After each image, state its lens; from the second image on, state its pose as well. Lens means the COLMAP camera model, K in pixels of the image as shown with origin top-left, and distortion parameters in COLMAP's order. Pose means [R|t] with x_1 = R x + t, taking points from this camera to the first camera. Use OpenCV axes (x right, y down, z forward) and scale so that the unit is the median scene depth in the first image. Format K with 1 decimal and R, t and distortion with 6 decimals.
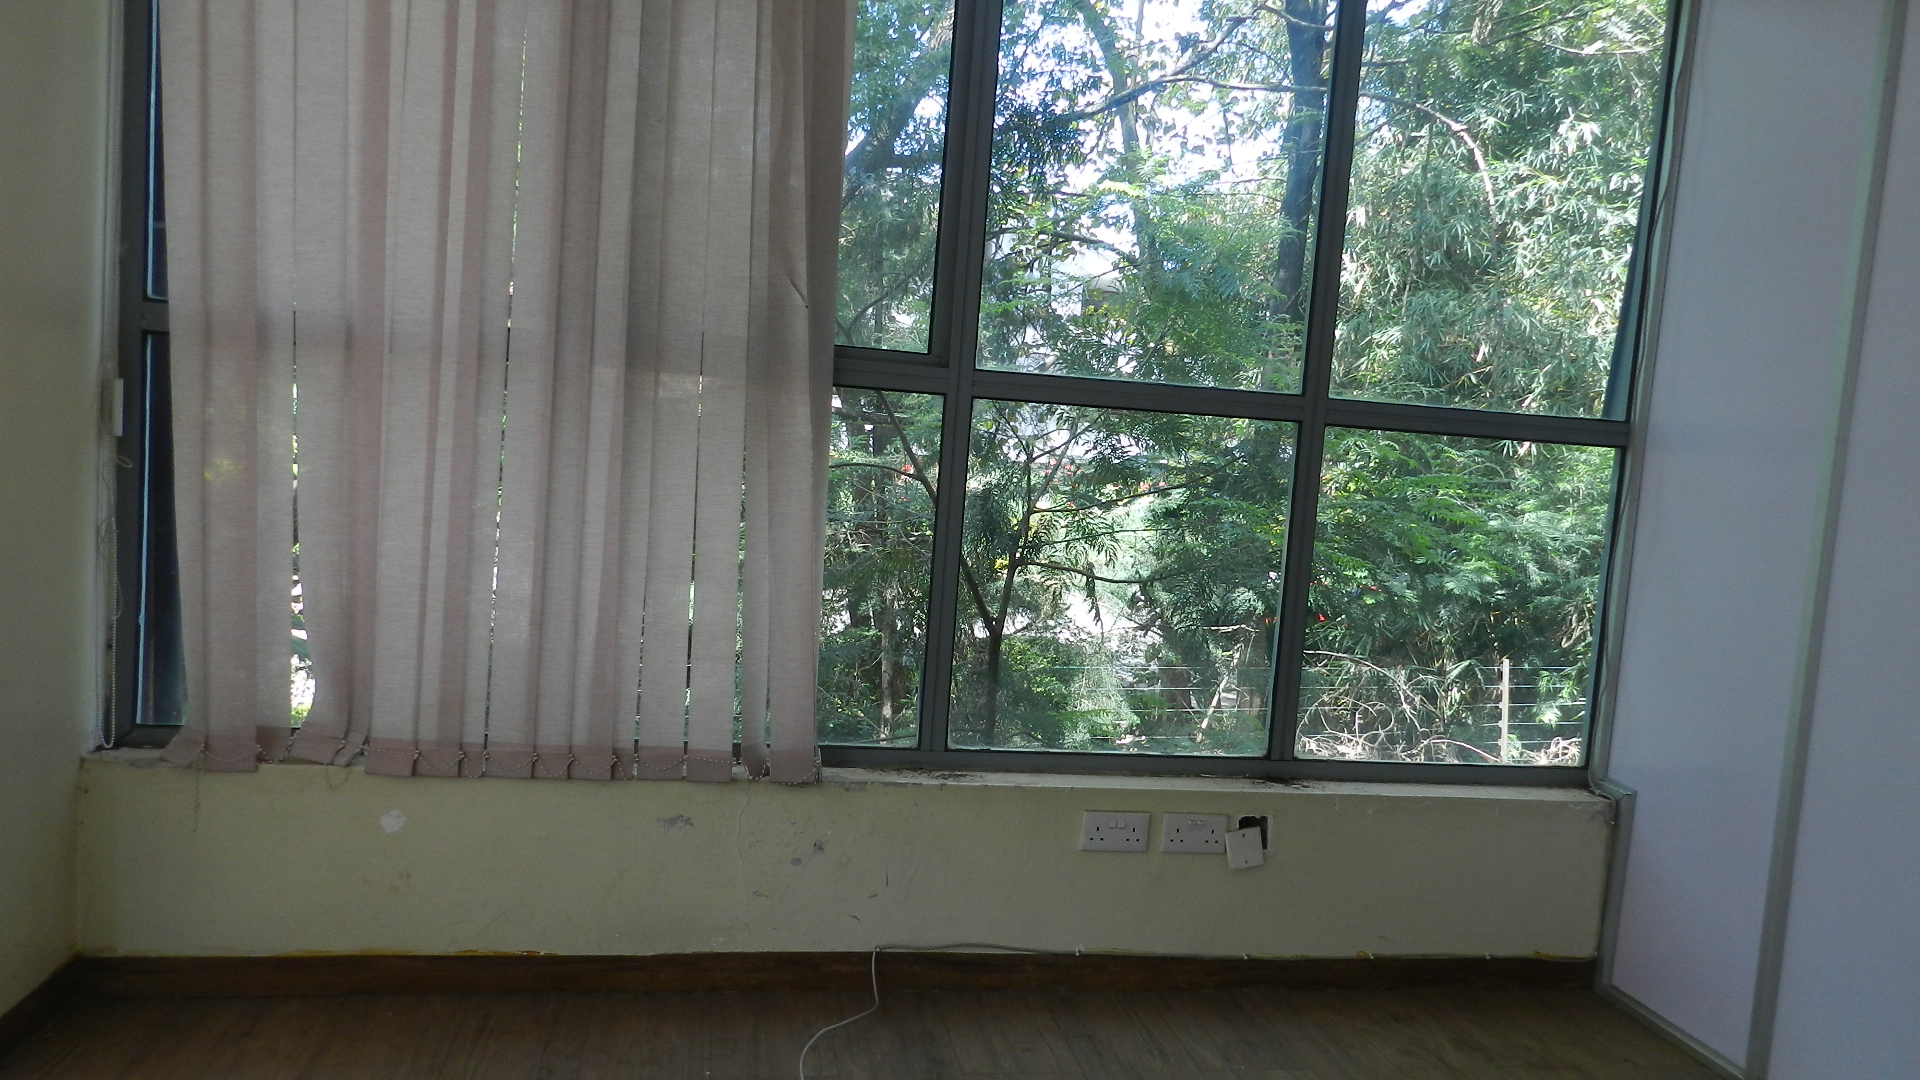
lens RADIAL K [[1301.6, 0, 968.6], [0, 1301.6, 534.4], [0, 0, 1]] dist [0.020614, -0.003728]
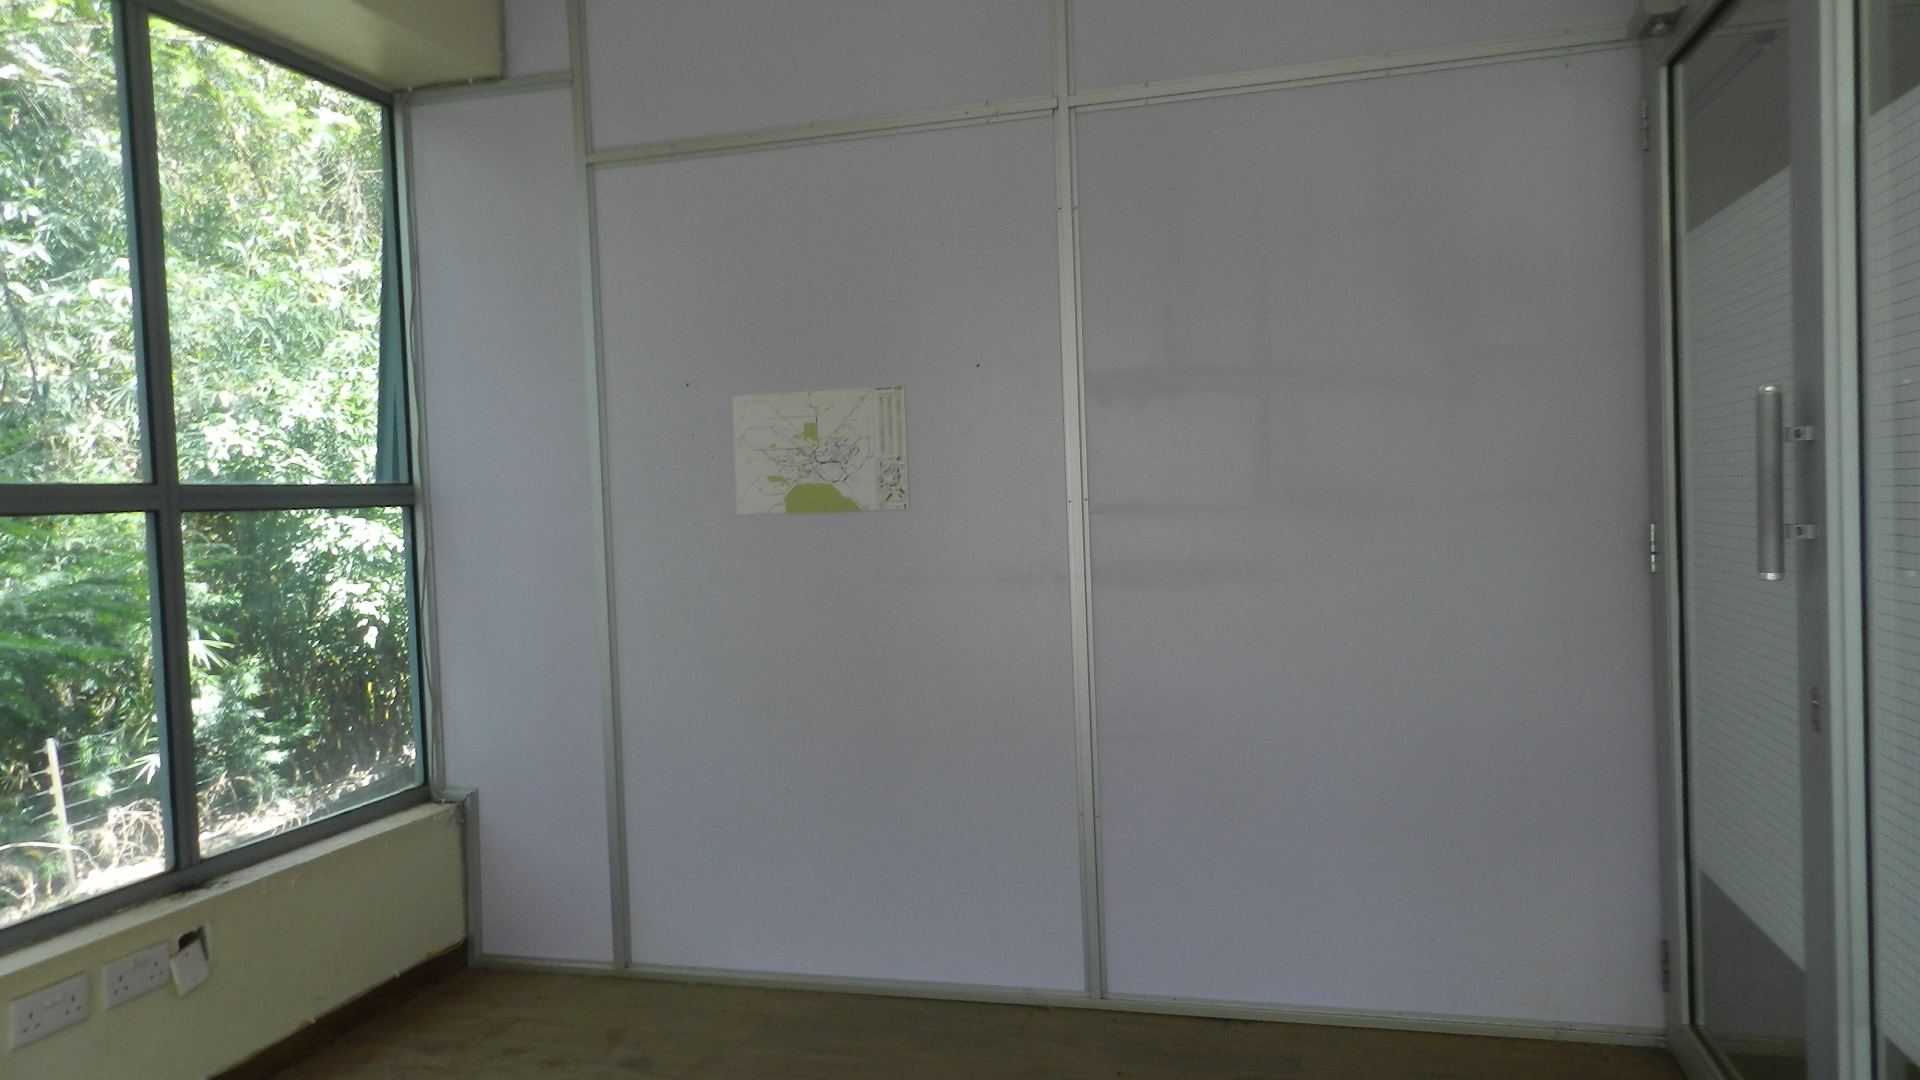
lens RADIAL K [[1301.6, 0, 968.6], [0, 1301.6, 534.4], [0, 0, 1]] dist [0.020614, -0.003728]
pose [[0.418491, -0.114953, 0.900917, -0.348983], [0.134016, 0.988915, 0.063929, -0.049570], [-0.898279, 0.093983, 0.429258, 0.060635]]
